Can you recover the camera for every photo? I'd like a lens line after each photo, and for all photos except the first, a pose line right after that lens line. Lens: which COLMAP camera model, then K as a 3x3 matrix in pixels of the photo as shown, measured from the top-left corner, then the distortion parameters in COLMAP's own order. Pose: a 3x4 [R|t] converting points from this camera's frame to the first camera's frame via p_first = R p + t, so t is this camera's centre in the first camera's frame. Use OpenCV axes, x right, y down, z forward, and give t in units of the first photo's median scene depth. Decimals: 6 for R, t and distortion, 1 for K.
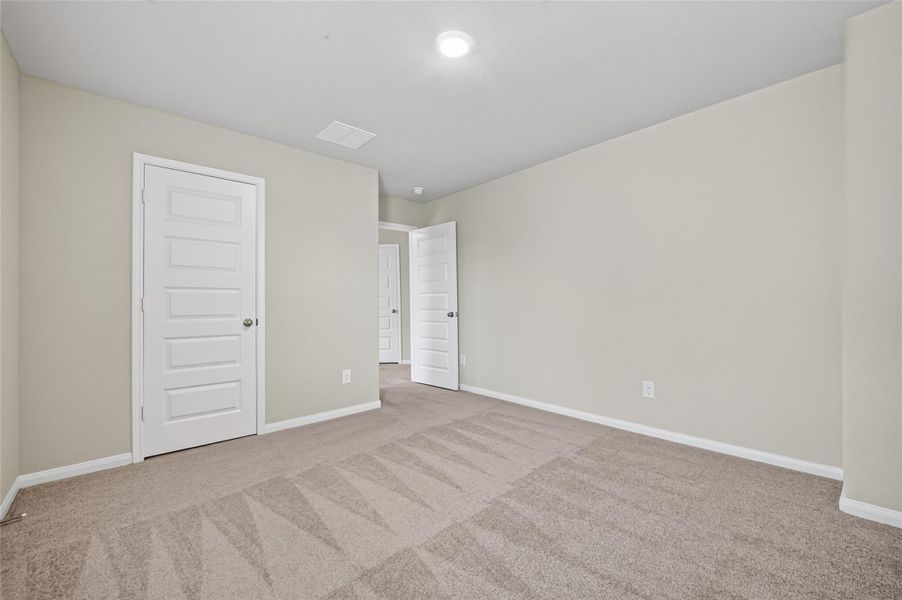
lens RADIAL K [[371.2, 0, 451.0], [0, 371.2, 300.0], [0, 0, 1]] dist [0.000591, -0.009228]
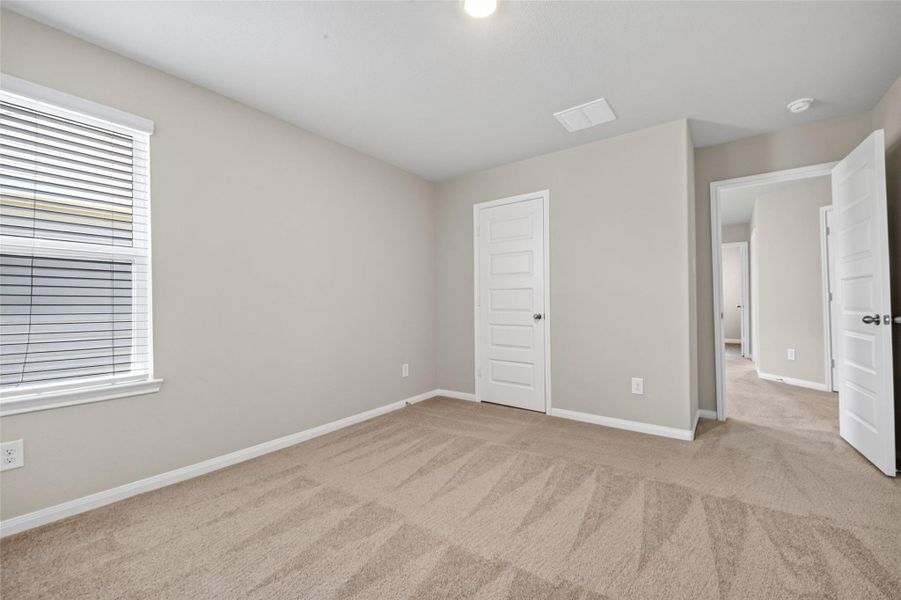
lens RADIAL K [[370.8, 0, 450.5], [0, 370.8, 300.0], [0, 0, 1]] dist [0.000591, -0.009228]
pose [[0.178715, 0.001680, -0.983899, 0.584847], [0.019177, 0.999803, 0.005190, -0.003156], [0.983714, -0.019796, 0.178648, 0.532445]]
